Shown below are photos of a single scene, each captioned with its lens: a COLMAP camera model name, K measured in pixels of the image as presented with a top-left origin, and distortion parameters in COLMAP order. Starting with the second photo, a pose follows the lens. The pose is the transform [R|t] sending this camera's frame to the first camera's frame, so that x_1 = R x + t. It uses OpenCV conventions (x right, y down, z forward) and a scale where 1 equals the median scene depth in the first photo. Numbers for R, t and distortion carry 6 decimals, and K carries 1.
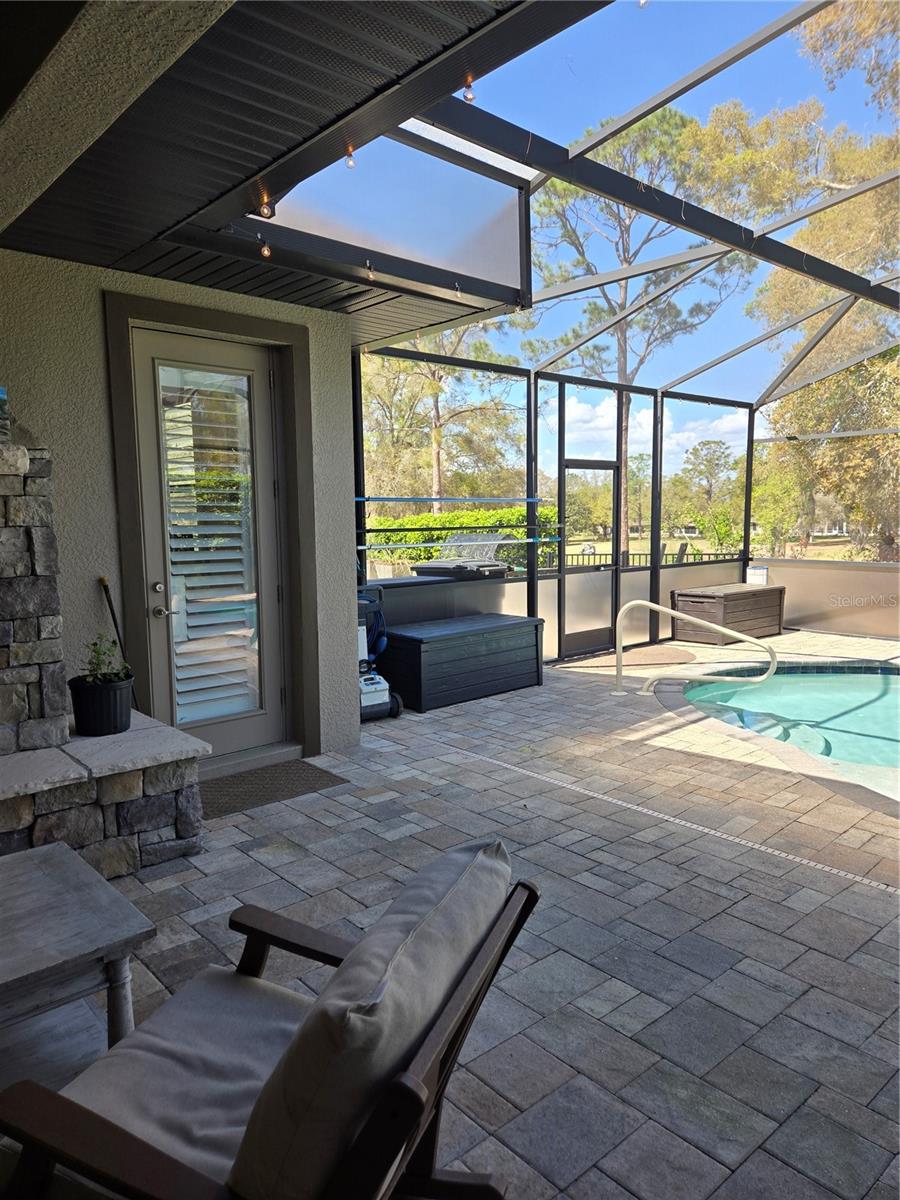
lens RADIAL K [[800.3, 0, 451.2], [0, 800.3, 609.8], [0, 0, 1]] dist [0.078206, -0.068343]
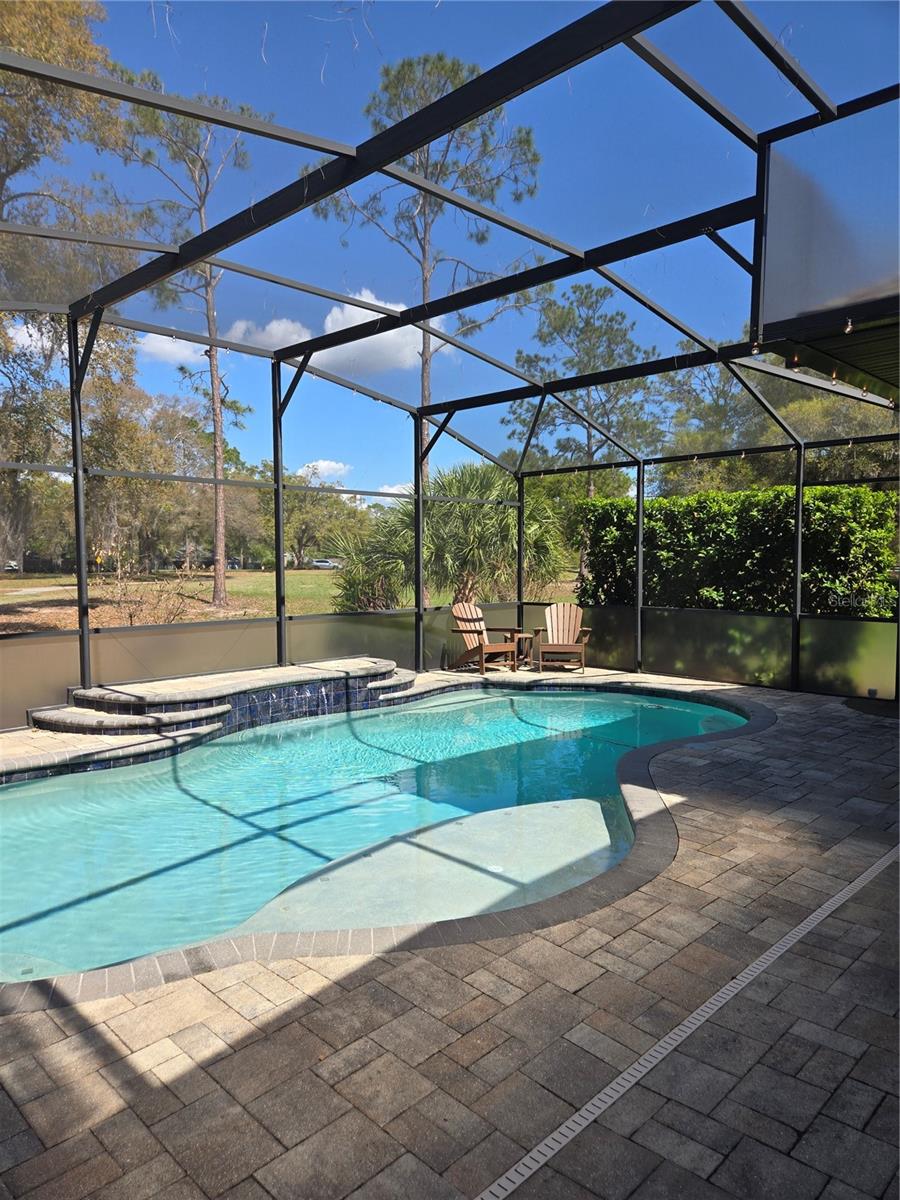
lens RADIAL K [[800.3, 0, 453.3], [0, 800.3, 606.6], [0, 0, 1]] dist [0.078206, -0.068343]
pose [[-0.069765, -0.050665, 0.996276, -0.228859], [0.121931, 0.990788, 0.058924, -0.114887], [-0.990084, 0.125588, -0.062945, 0.930758]]
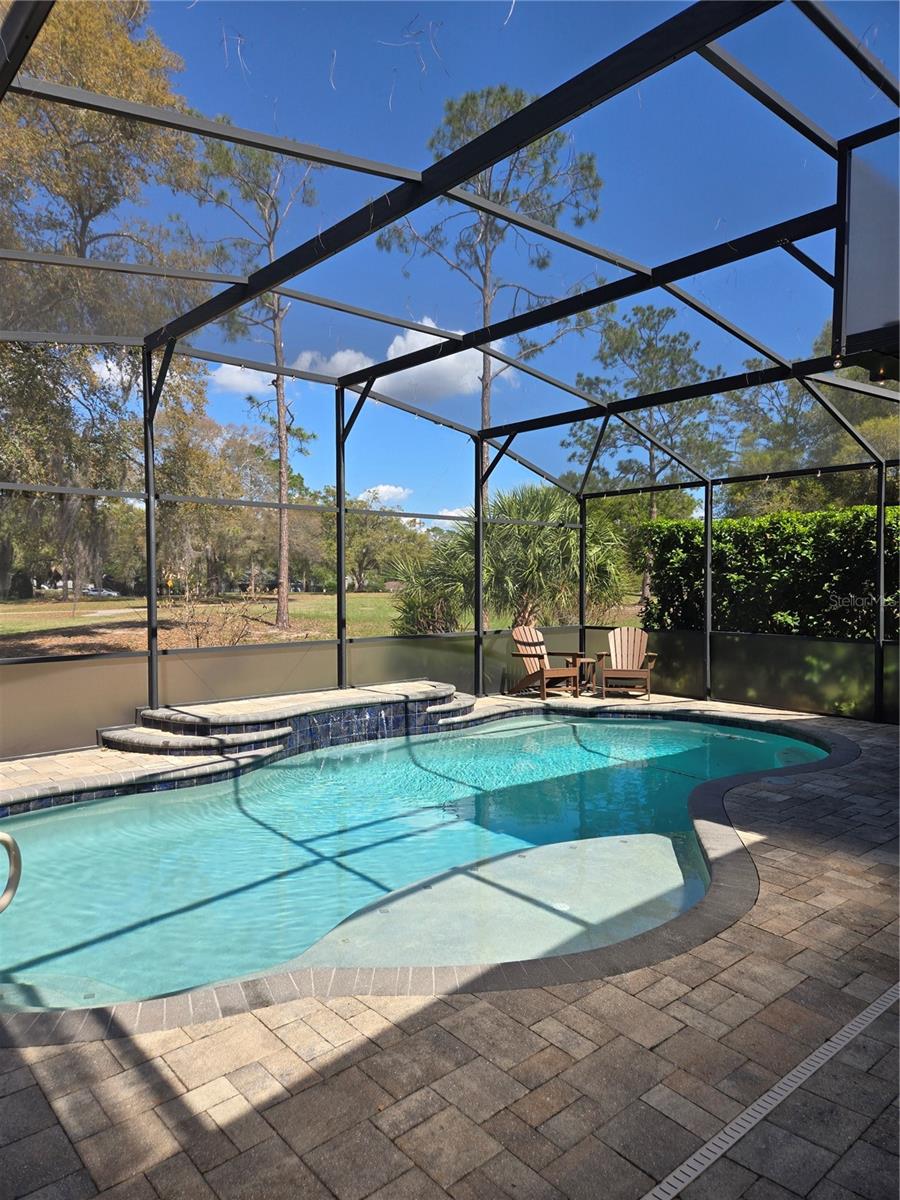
lens RADIAL K [[800.3, 0, 445.6], [0, 800.3, 600.6], [0, 0, 1]] dist [0.078206, -0.068343]
pose [[0.012359, -0.014733, 0.999815, -0.207418], [0.121005, 0.992565, 0.013130, -0.115319], [-0.992575, 0.120821, 0.014050, 0.934943]]
